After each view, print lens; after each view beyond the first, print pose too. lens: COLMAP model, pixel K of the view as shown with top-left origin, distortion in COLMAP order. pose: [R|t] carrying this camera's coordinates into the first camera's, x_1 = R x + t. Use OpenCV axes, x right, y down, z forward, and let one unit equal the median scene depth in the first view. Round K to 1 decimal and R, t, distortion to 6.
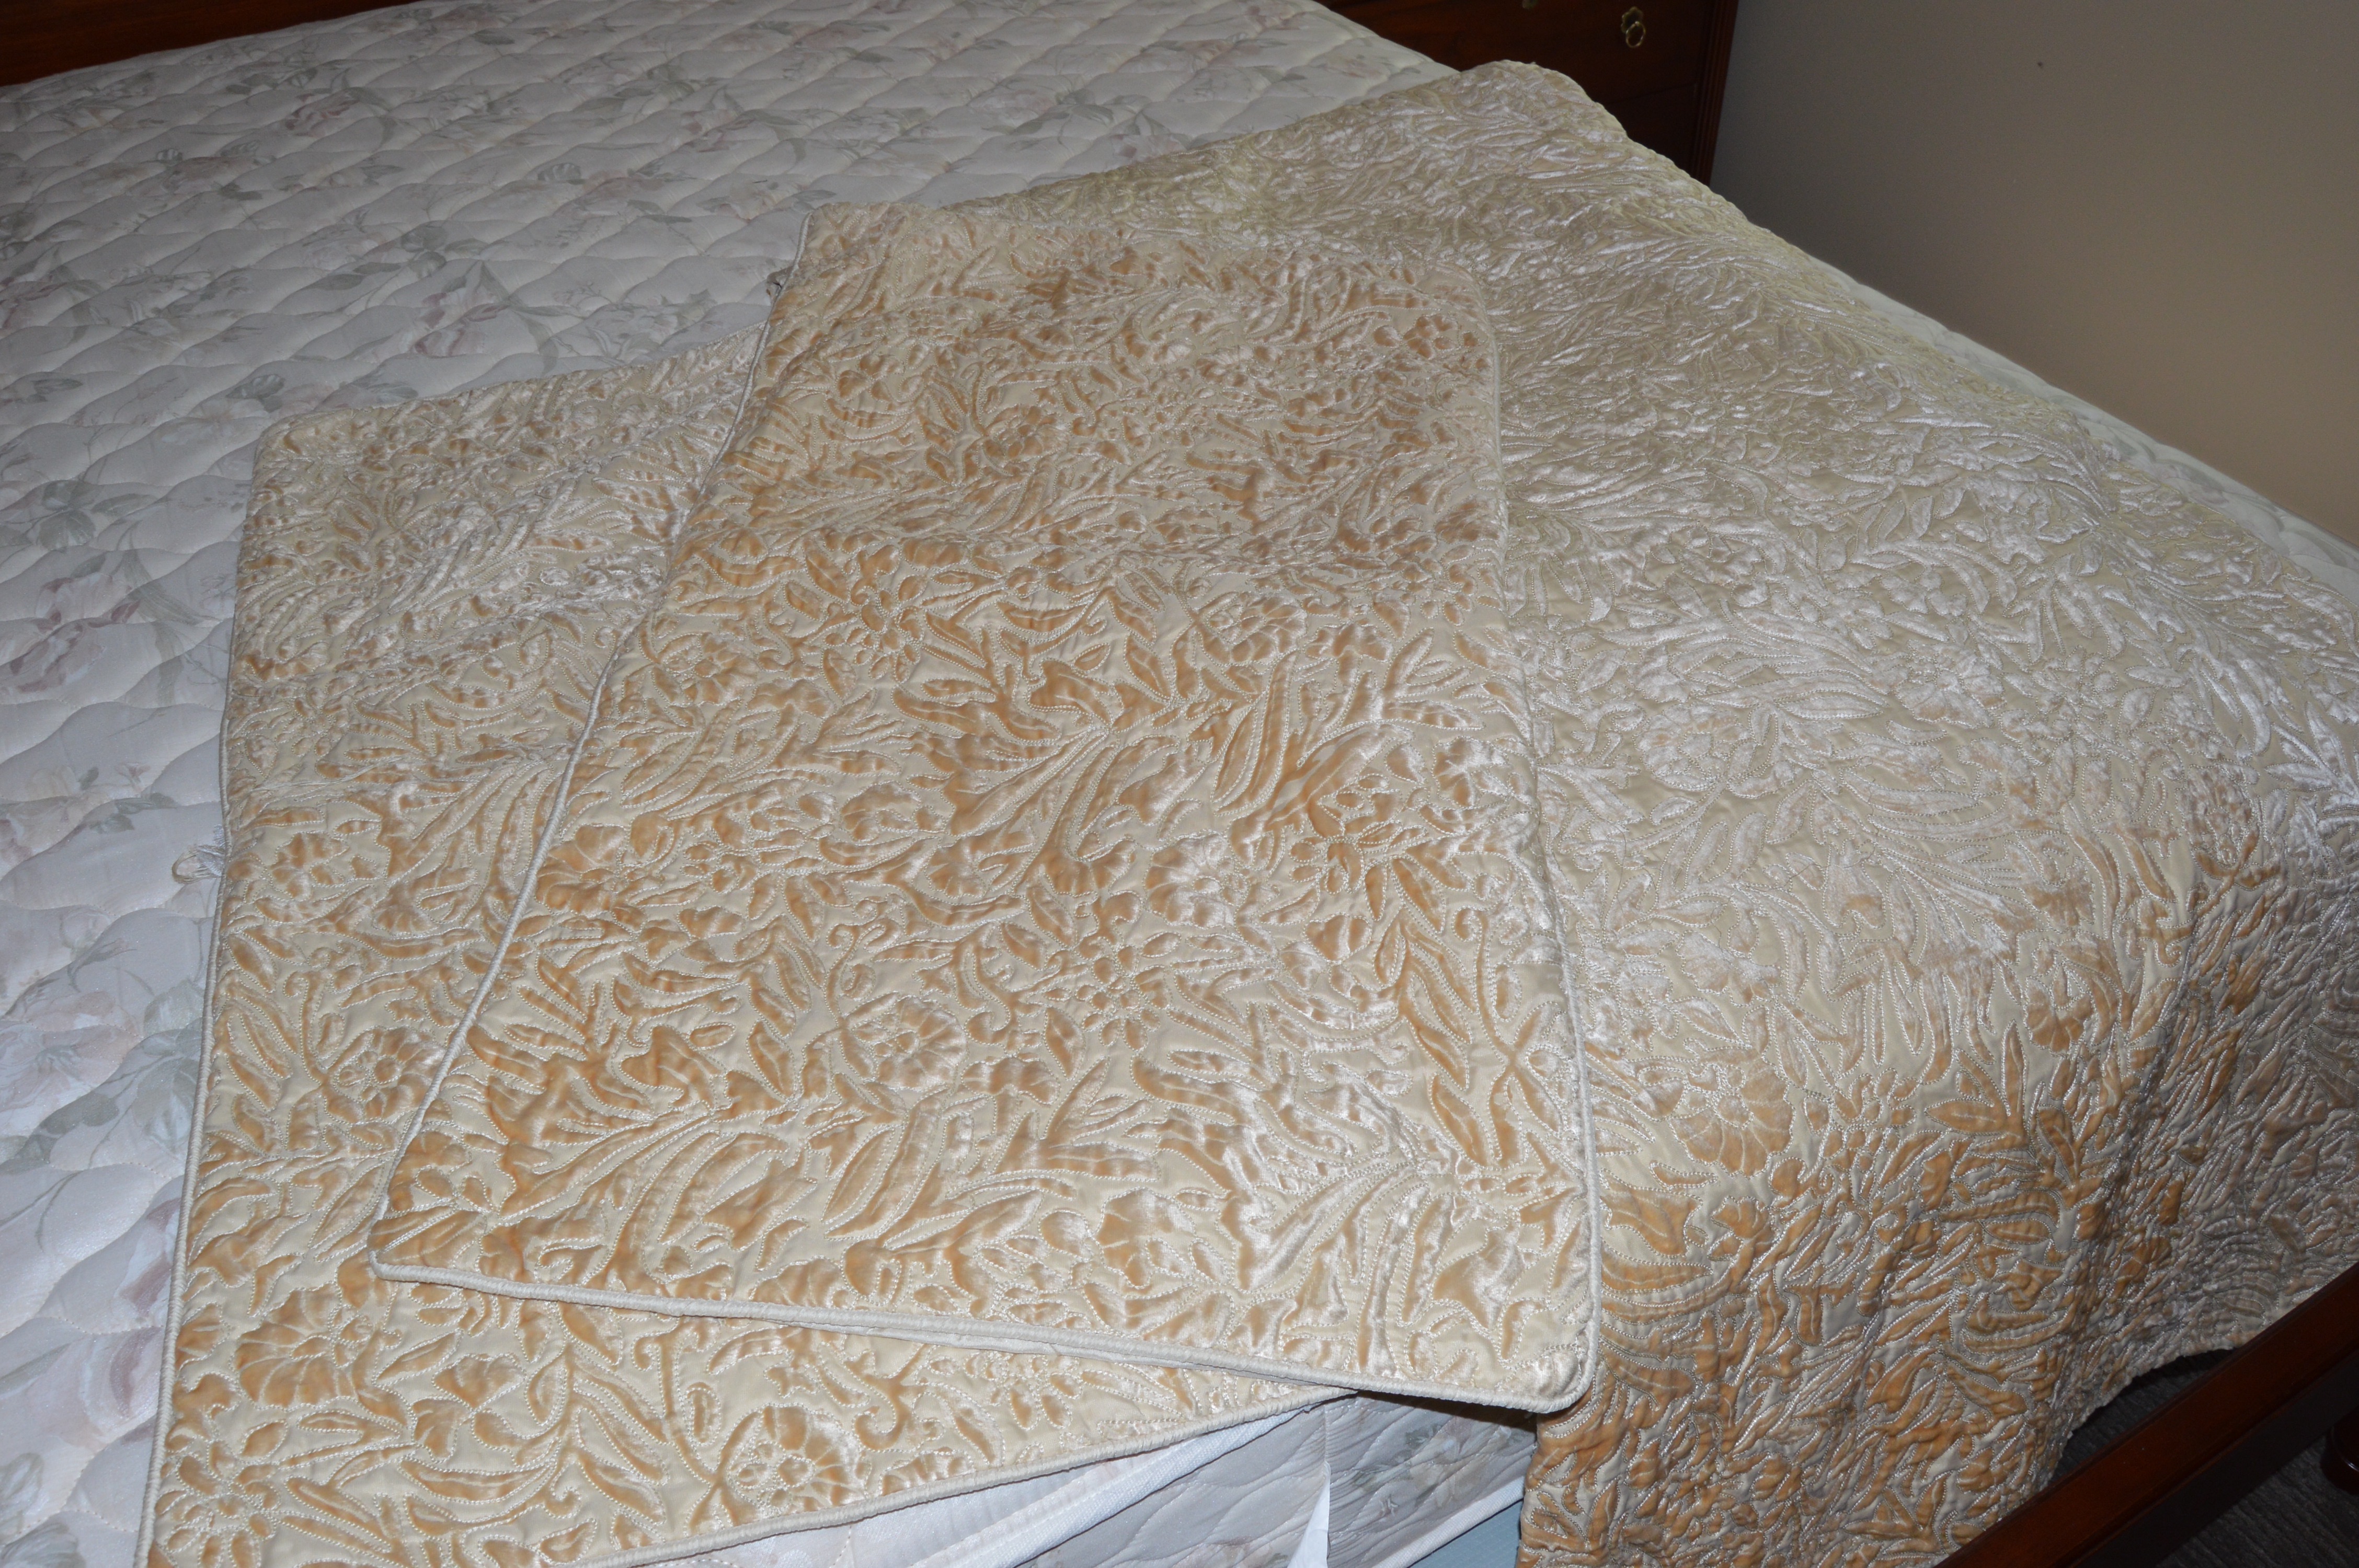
lens RADIAL K [[1862.0, 0, 1179.5], [0, 1862.0, 784.0], [0, 0, 1]] dist [-0.097520, 0.041410]
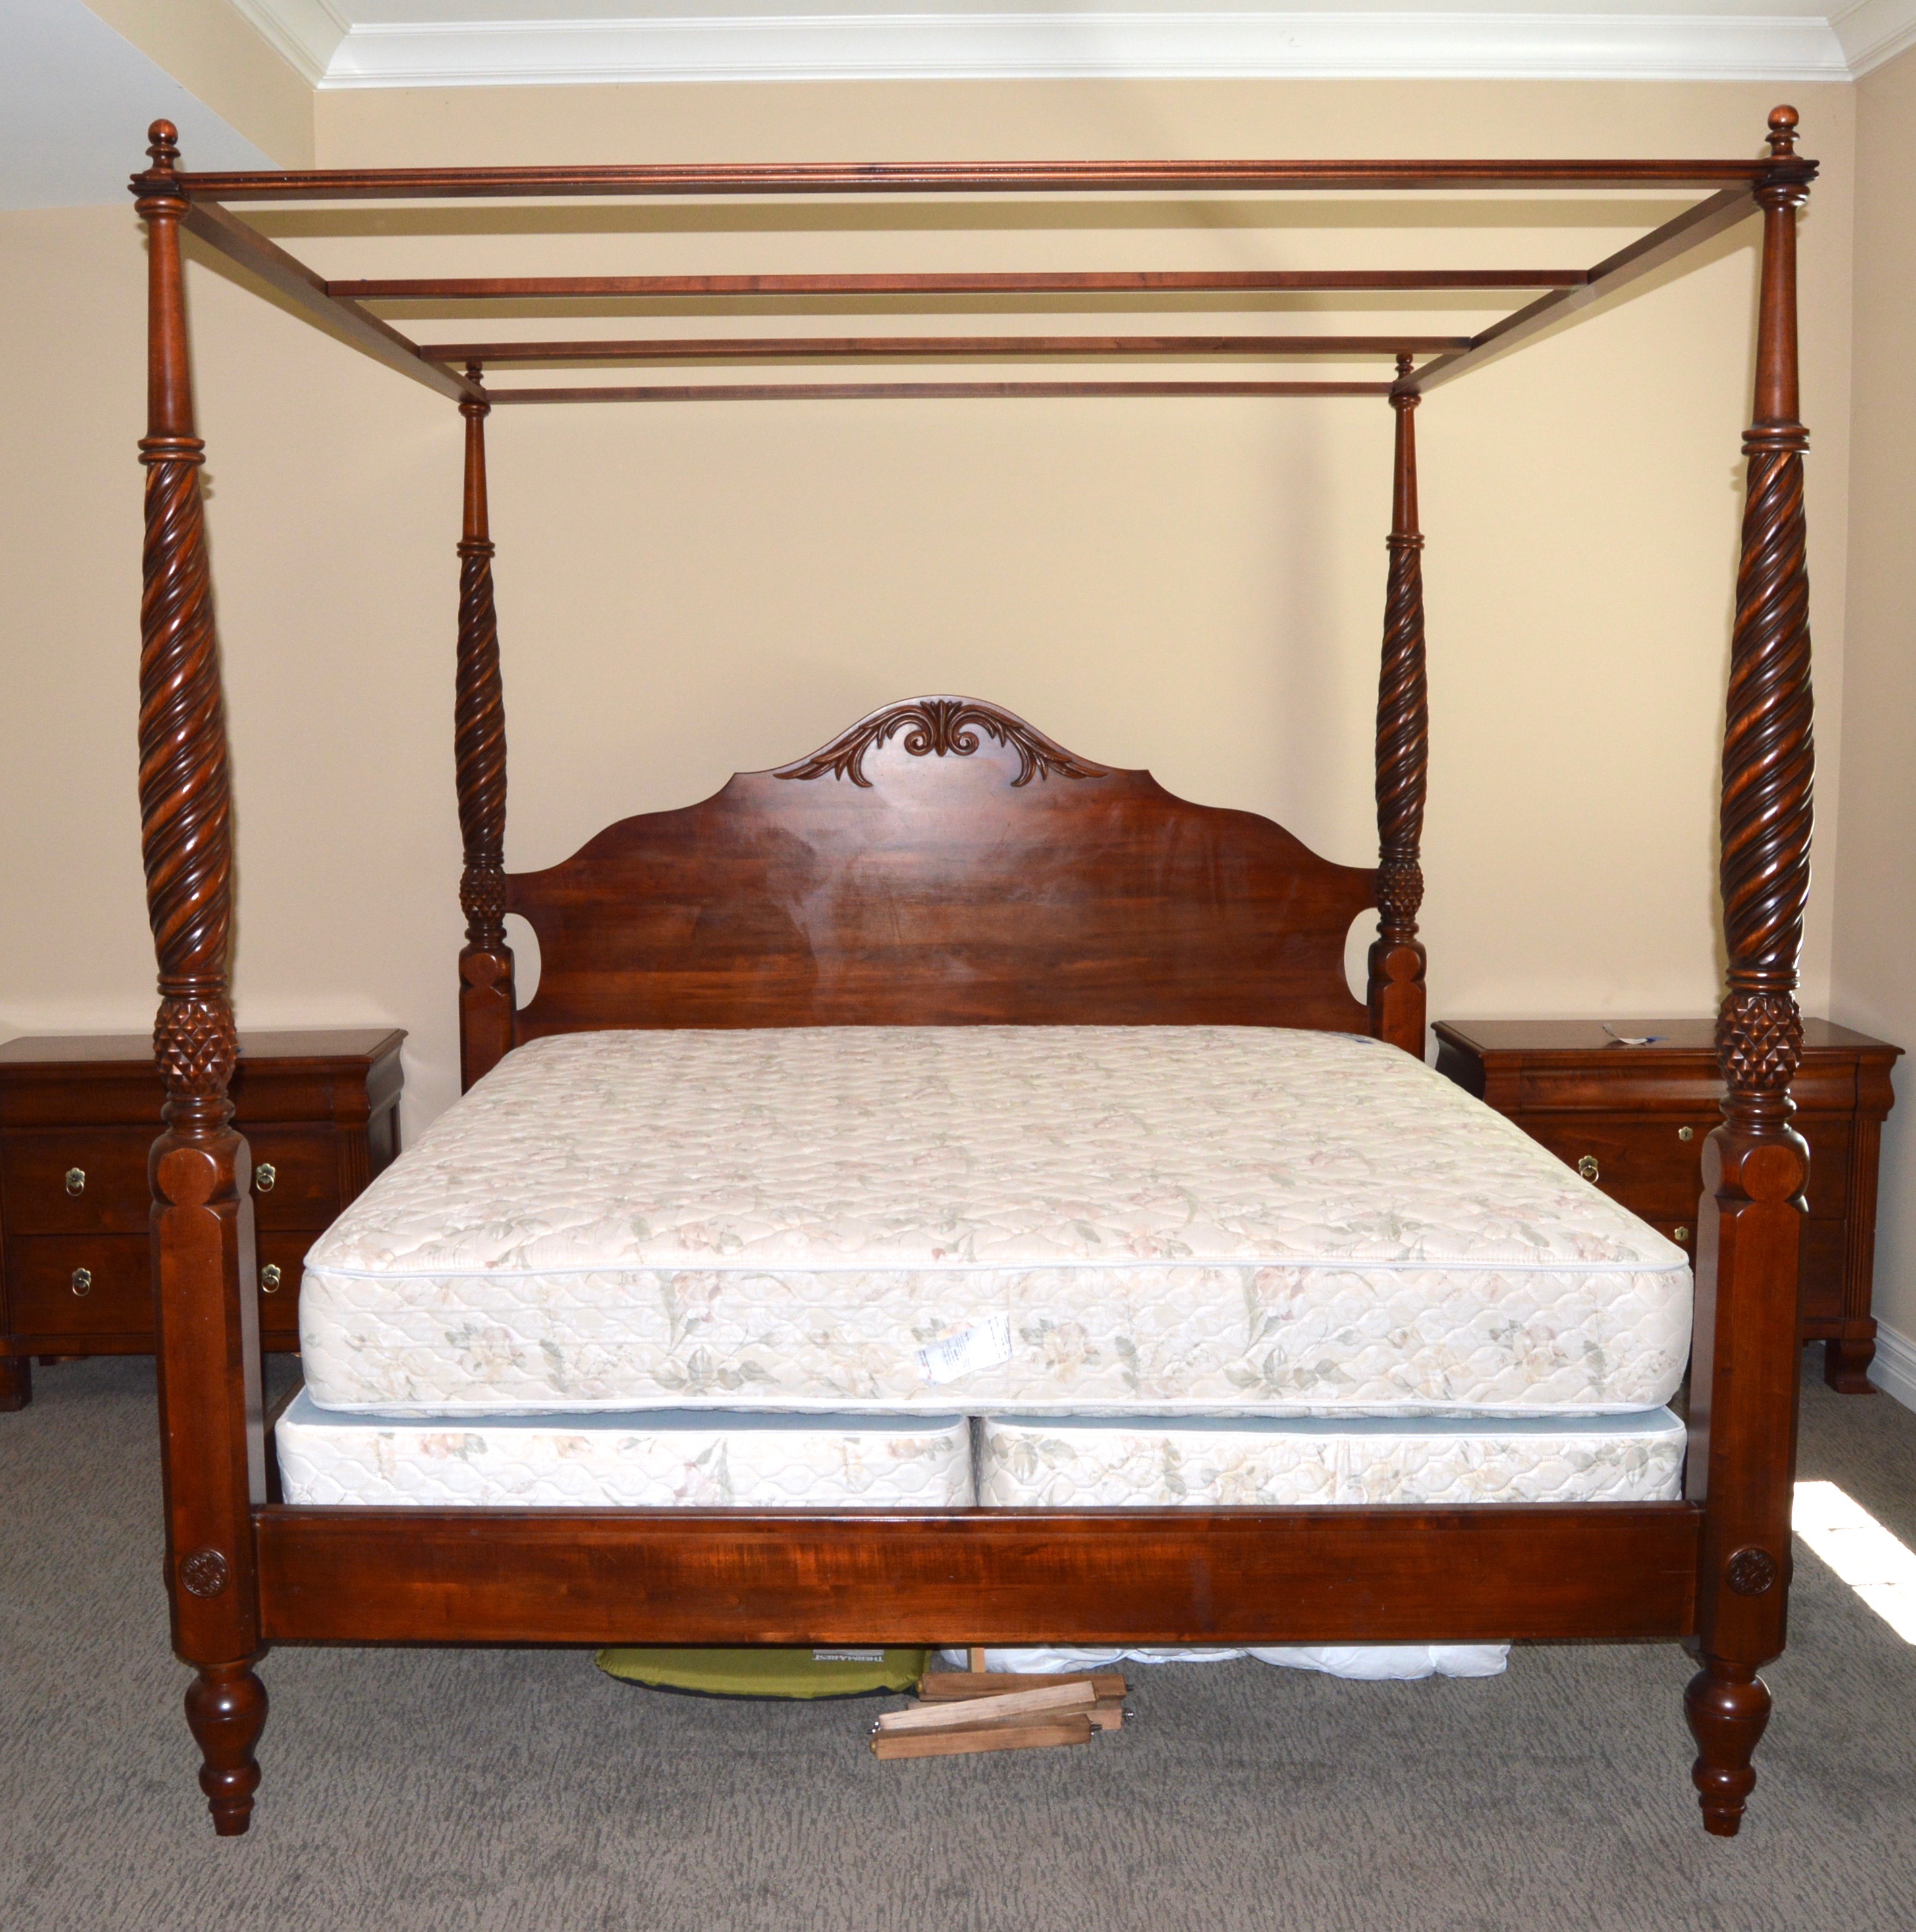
lens RADIAL K [[2383.0, 0, 825.7], [0, 2383.0, 961.1], [0, 0, 1]] dist [-0.107654, 0.064547]
pose [[0.855806, 0.066745, -0.512972, 1.031680], [-0.338899, 0.821538, -0.458501, 1.031582], [0.390823, 0.566234, 0.725697, -1.335111]]
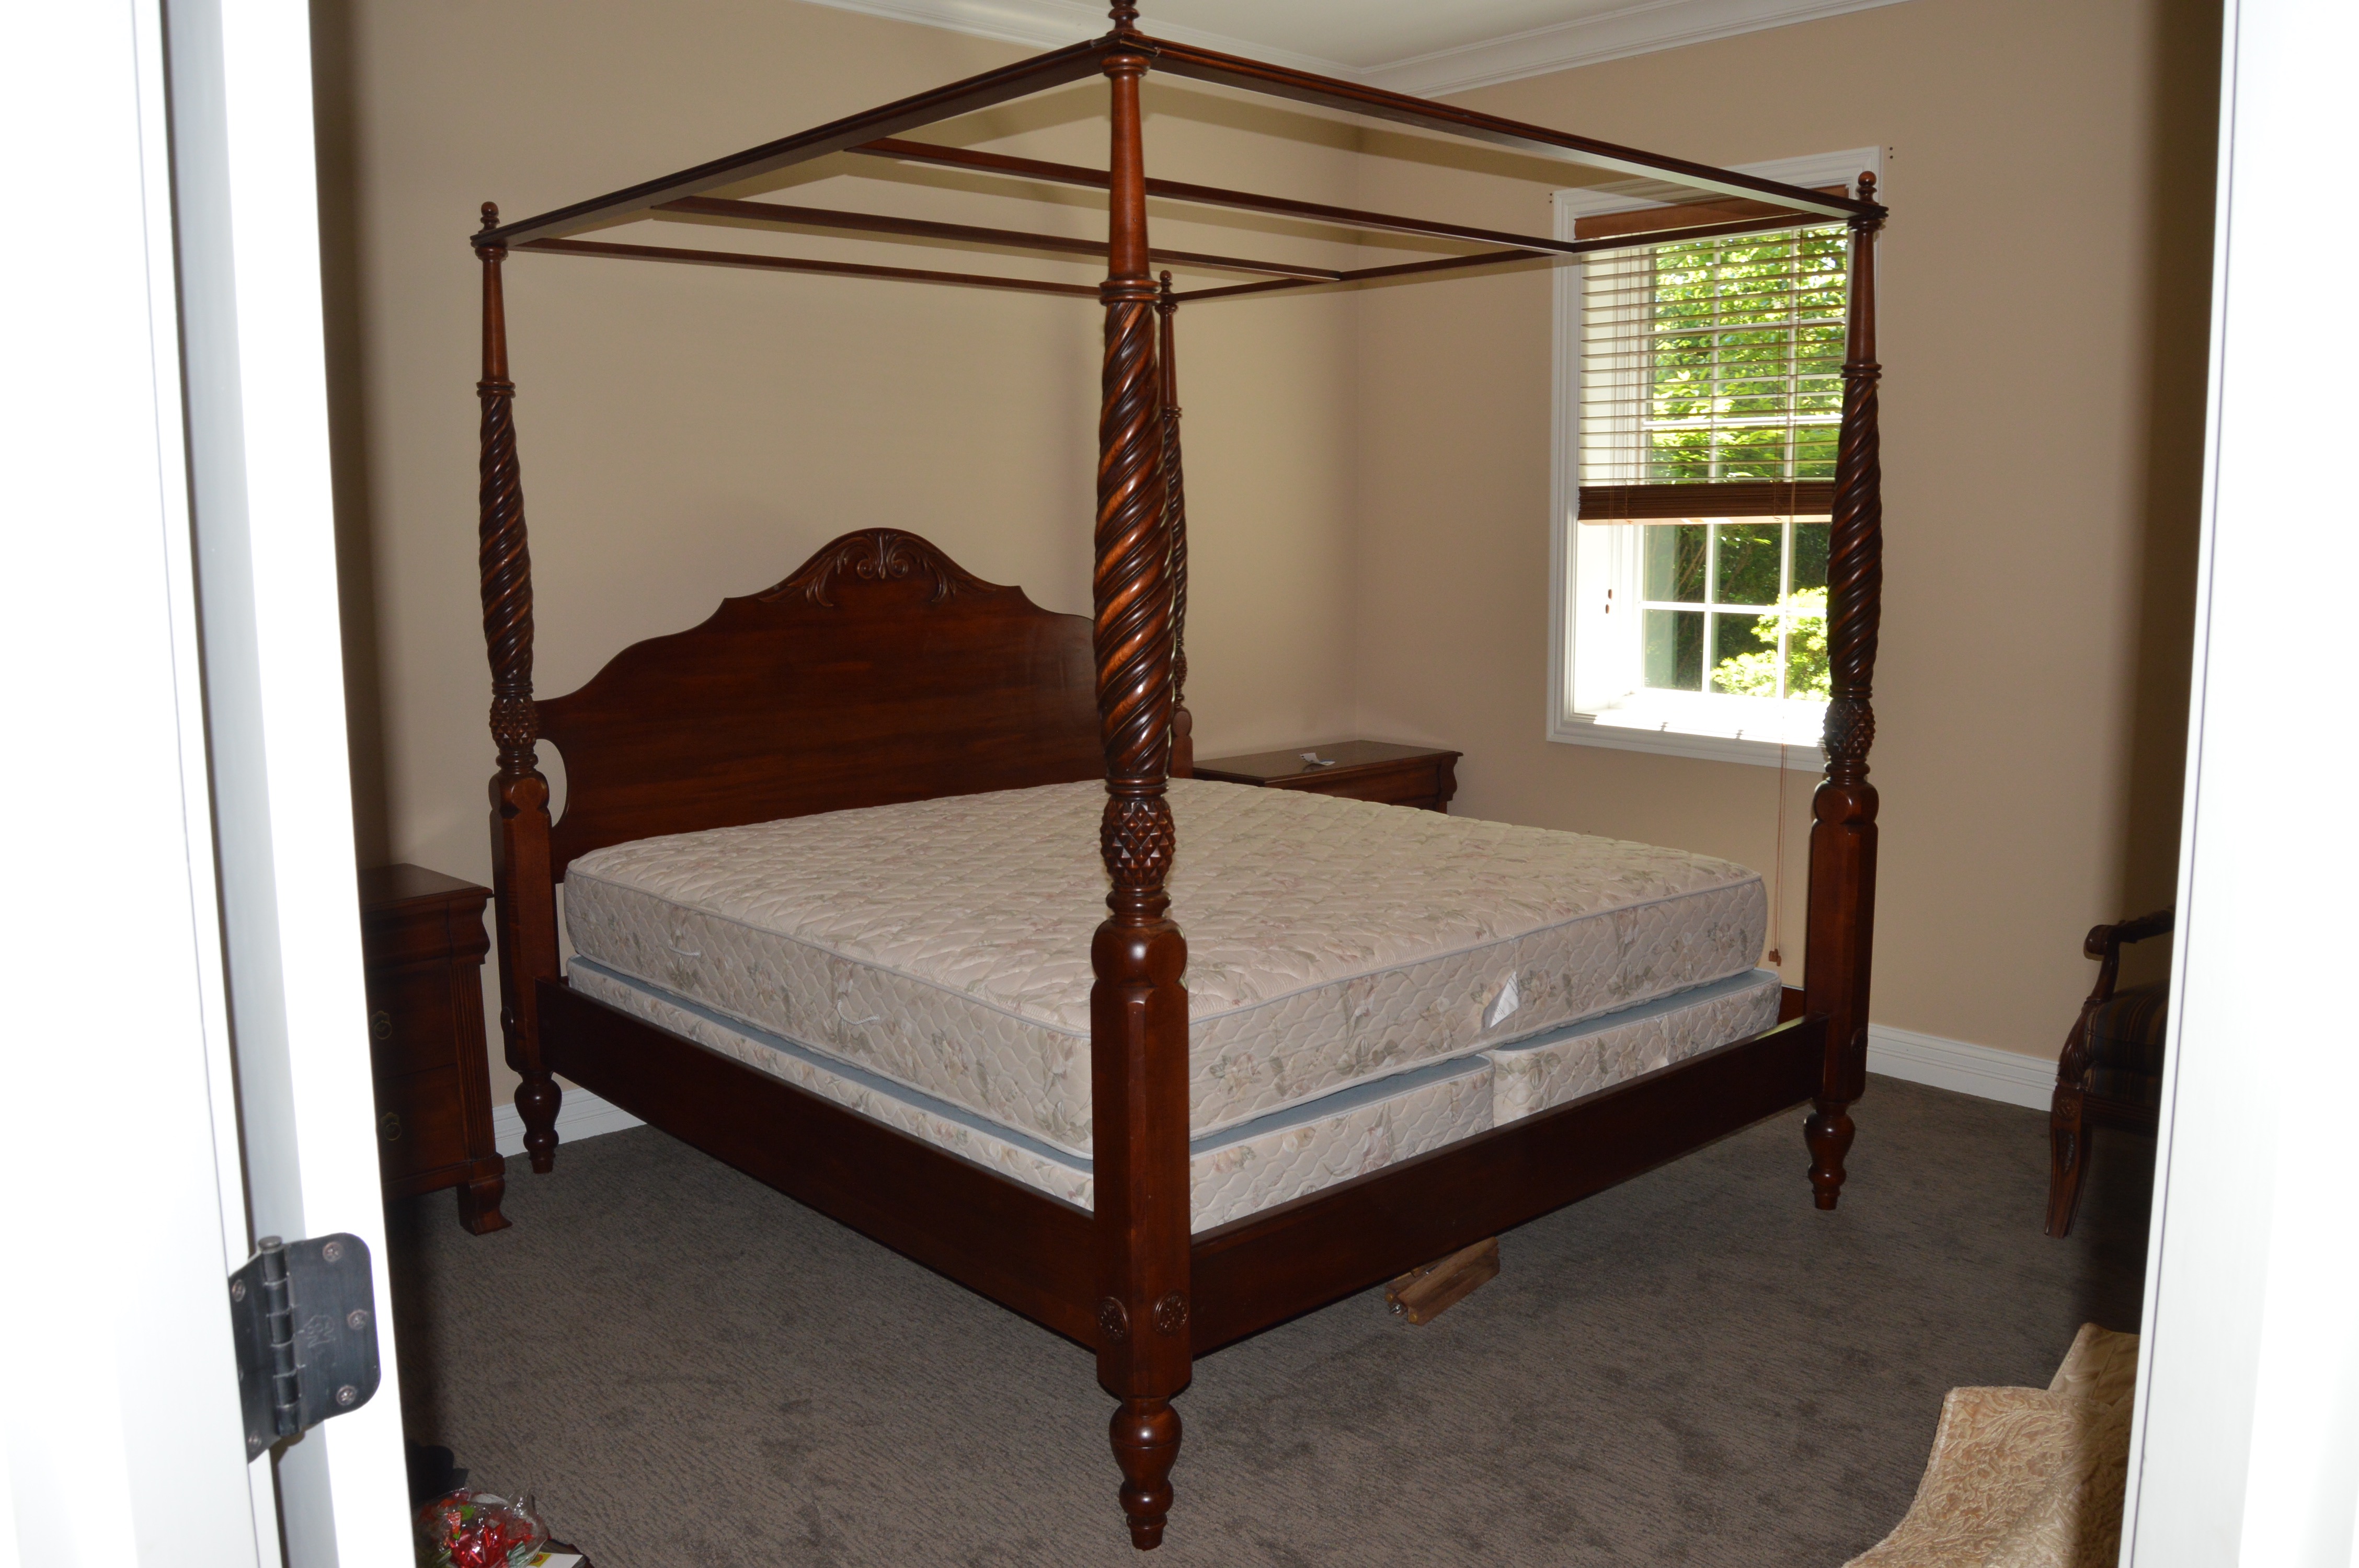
lens RADIAL K [[1862.0, 0, 1179.5], [0, 1862.0, 784.0], [0, 0, 1]] dist [-0.097520, 0.041410]
pose [[0.975535, -0.021439, 0.218796, -0.897436], [0.135521, 0.842291, -0.521709, 1.221259], [-0.173105, 0.538597, 0.824589, -1.513768]]
